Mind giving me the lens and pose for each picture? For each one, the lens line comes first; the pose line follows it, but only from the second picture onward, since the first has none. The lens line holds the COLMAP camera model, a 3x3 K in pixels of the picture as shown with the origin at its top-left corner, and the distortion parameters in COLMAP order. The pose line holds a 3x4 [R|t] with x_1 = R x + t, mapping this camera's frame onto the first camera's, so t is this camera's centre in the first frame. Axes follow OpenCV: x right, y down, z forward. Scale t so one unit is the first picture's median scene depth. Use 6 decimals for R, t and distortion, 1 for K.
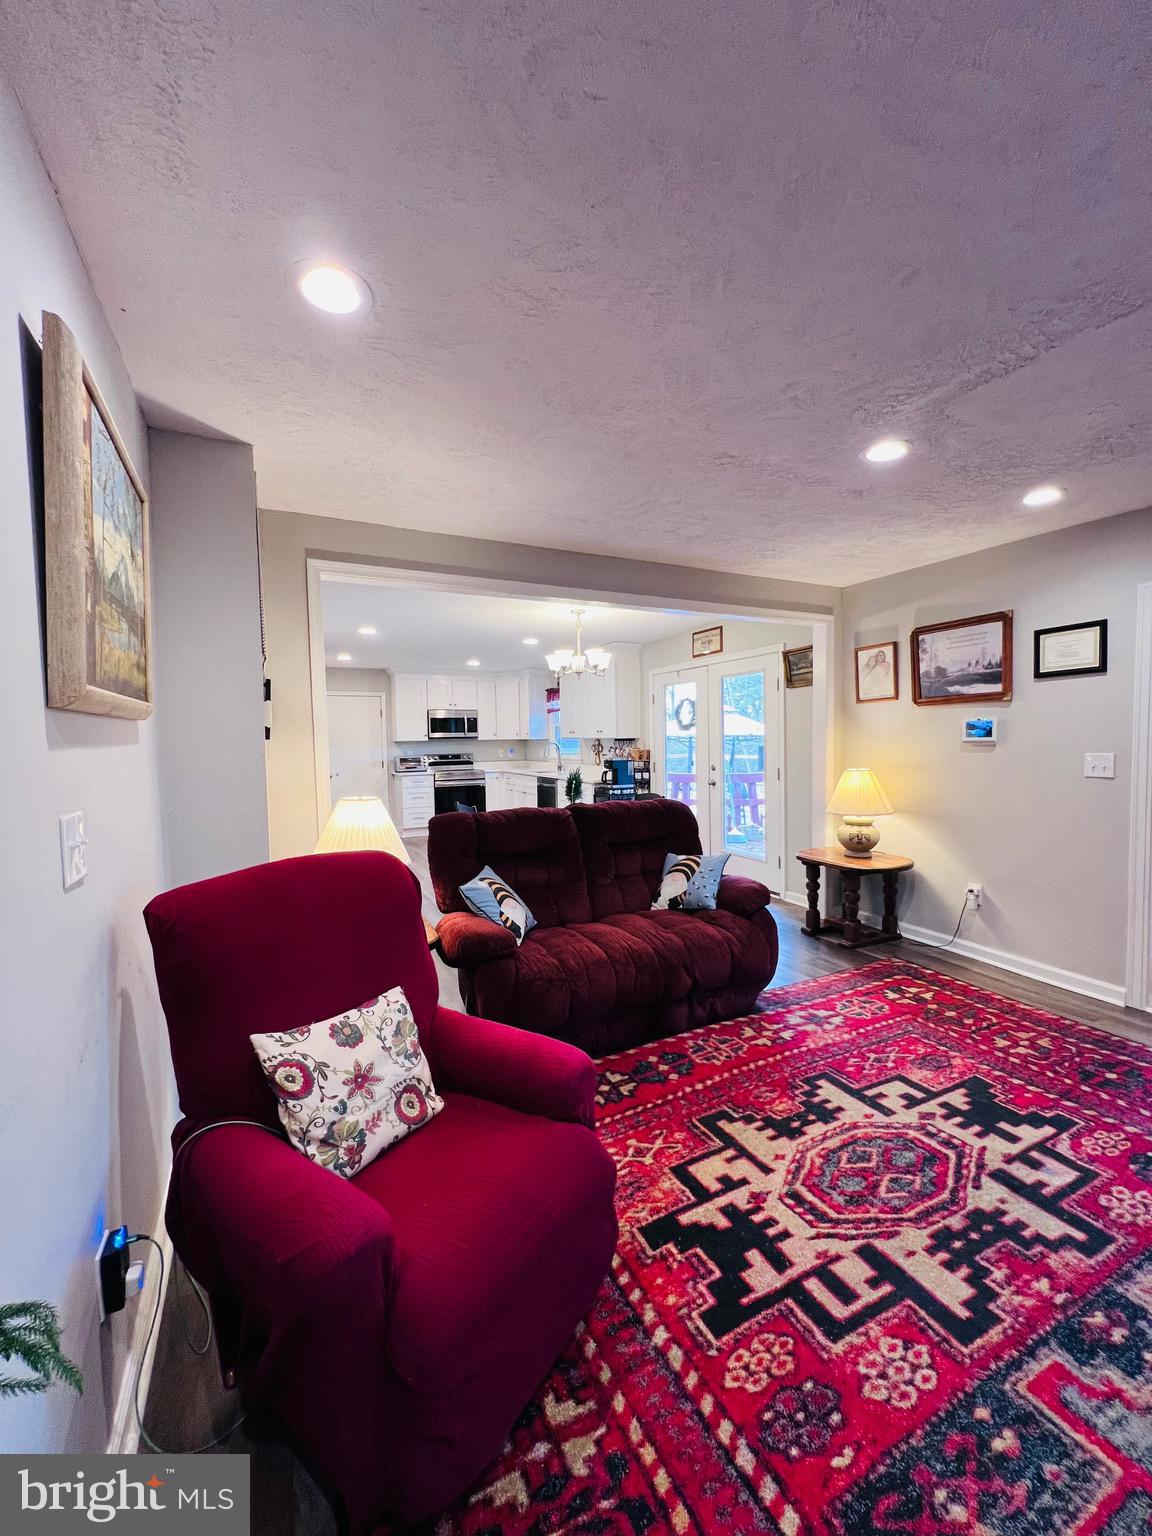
lens RADIAL K [[613.3, 0, 570.1], [0, 613.3, 763.1], [0, 0, 1]] dist [-0.001969, 0.000679]
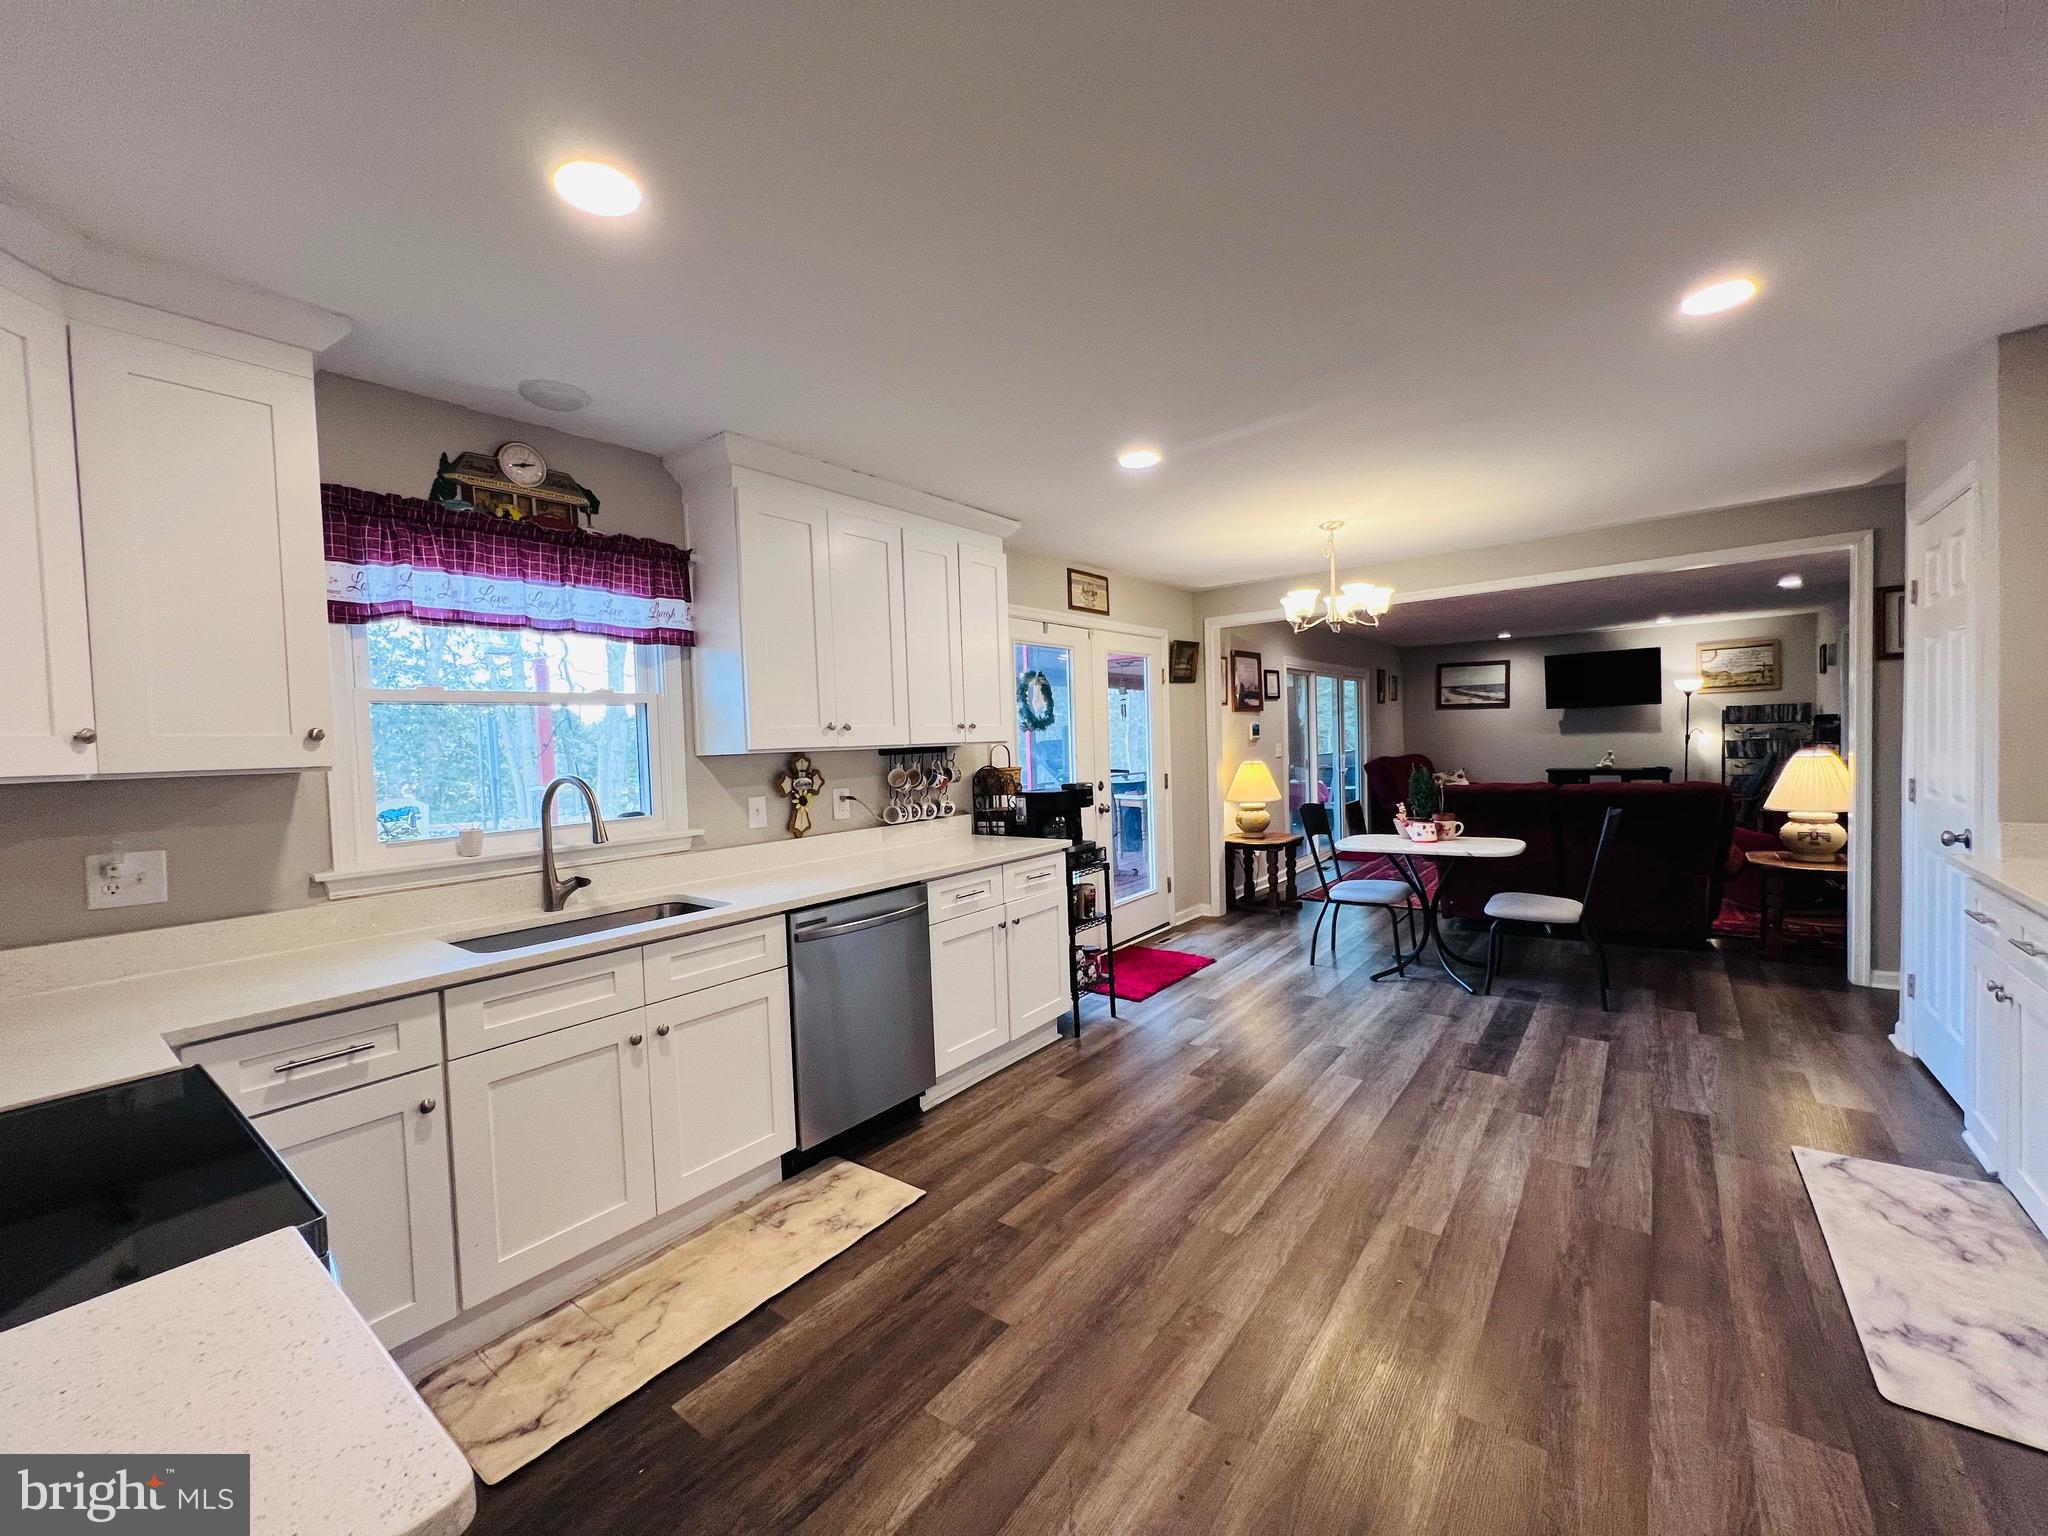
lens RADIAL K [[817.8, 0, 1018.9], [0, 817.8, 766.2], [0, 0, 1]] dist [-0.001969, 0.000679]
pose [[-0.433800, 0.003445, 0.901003, -0.341147], [0.080865, 0.996106, 0.035125, -0.034697], [-0.897373, 0.088097, -0.432389, 0.963135]]
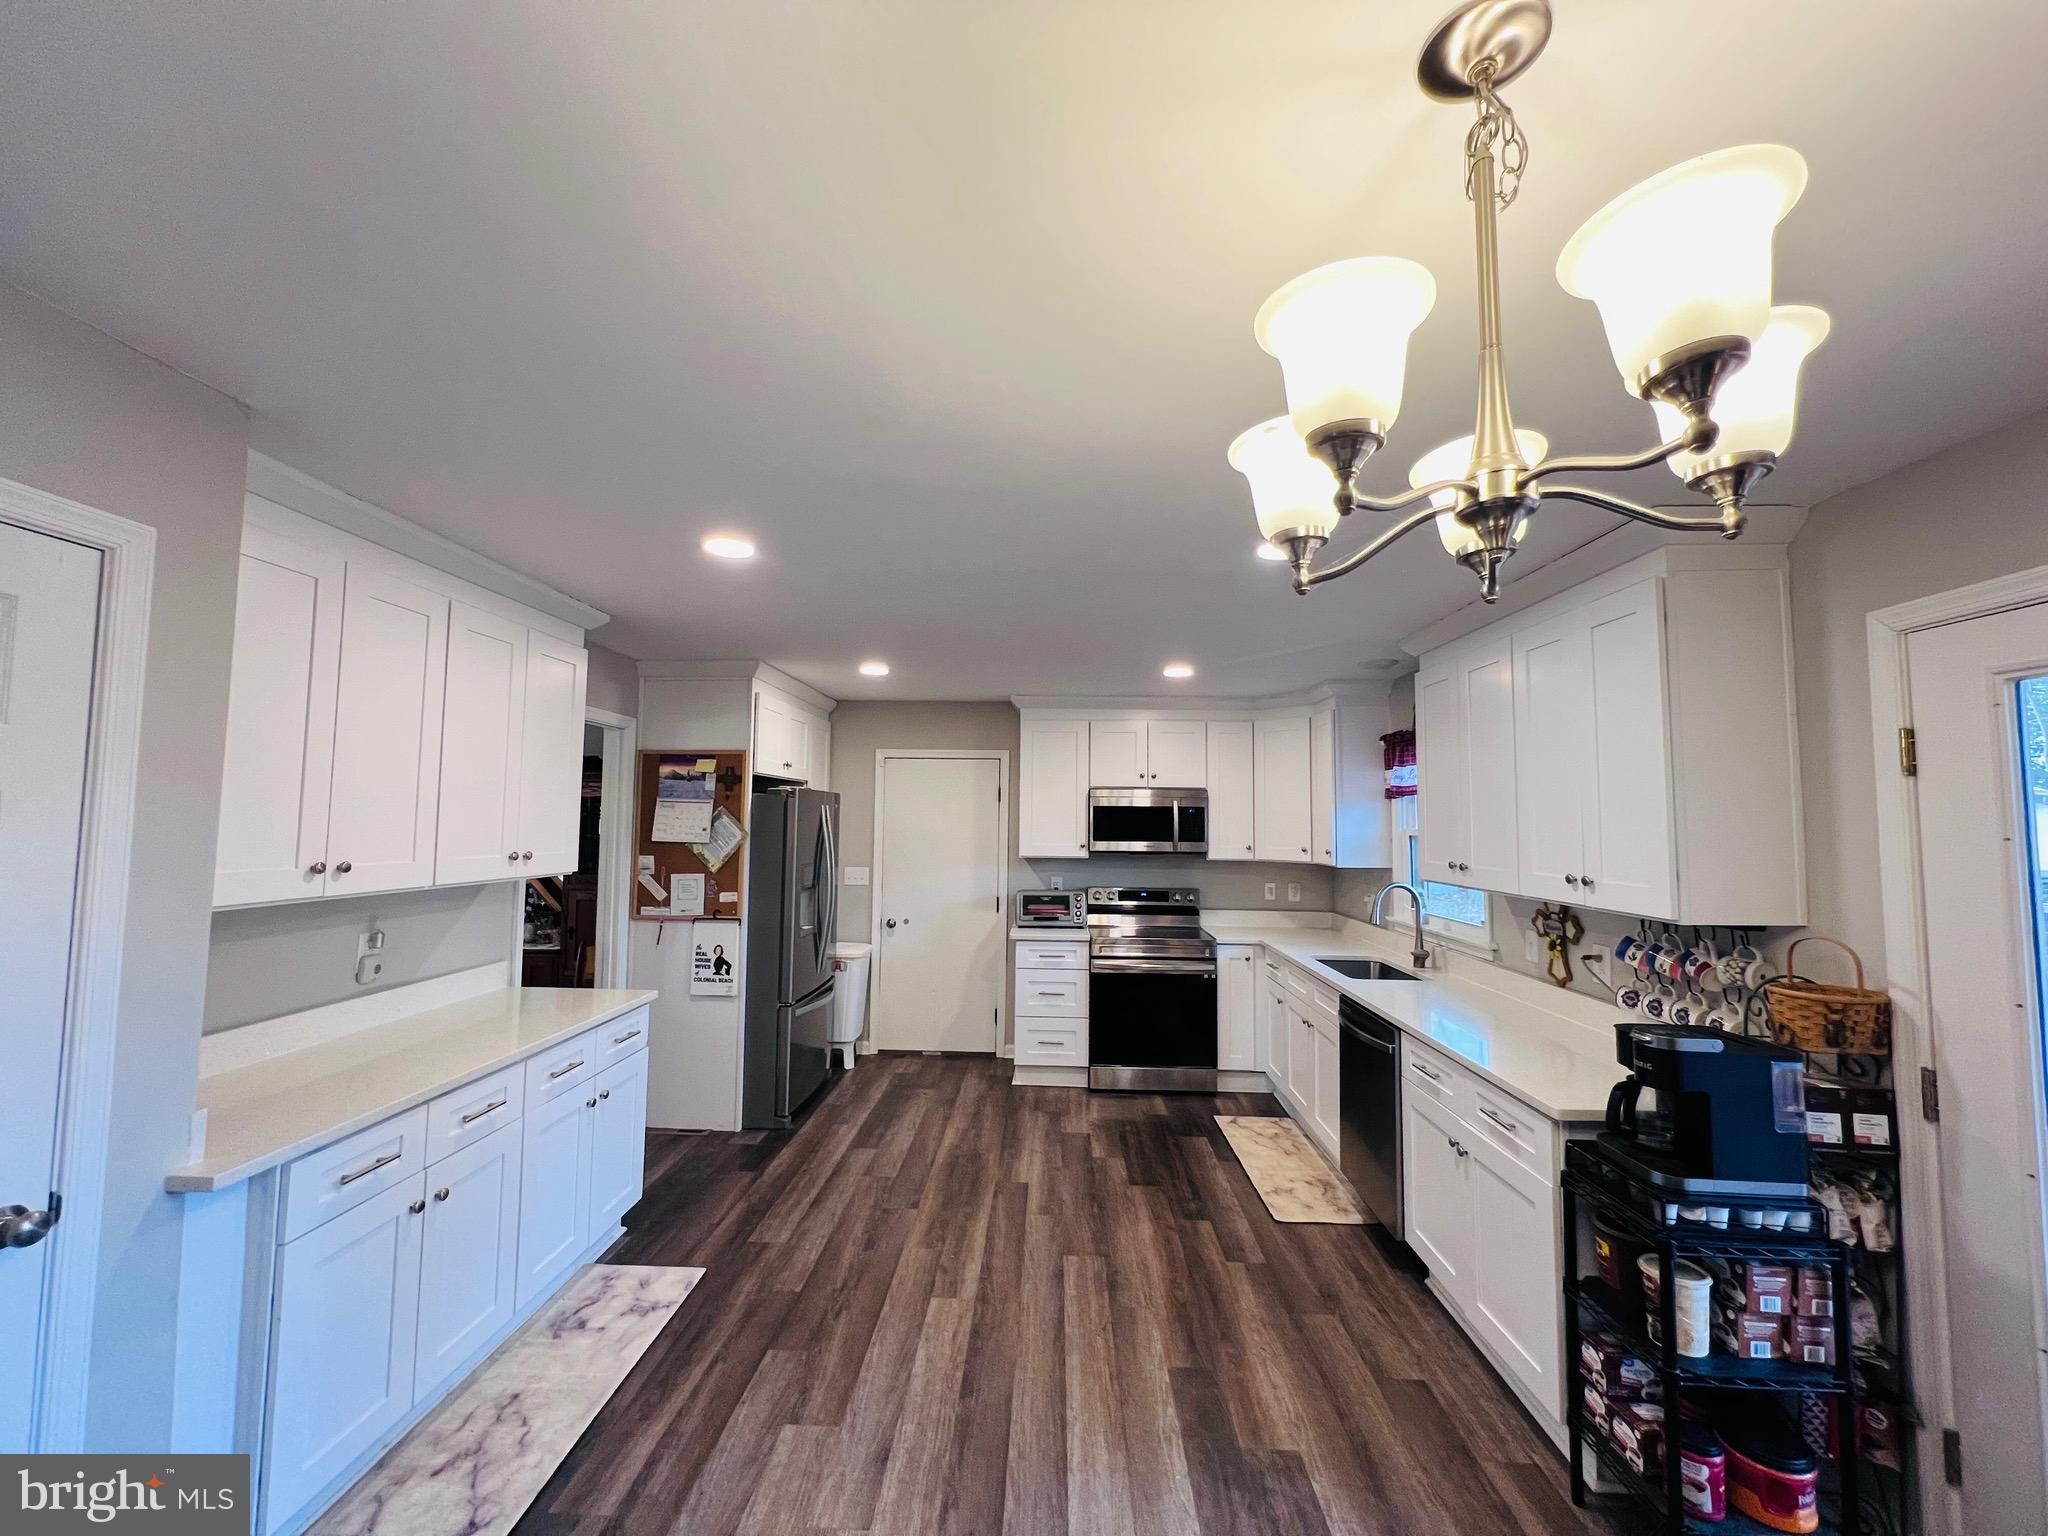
lens RADIAL K [[817.8, 0, 1022.5], [0, 817.8, 765.7], [0, 0, 1]] dist [-0.001969, 0.000679]
pose [[0.878729, -0.005841, -0.477285, 0.006170], [-0.044818, 0.994498, -0.094684, -0.046314], [0.475212, 0.104593, 0.873632, 0.478941]]
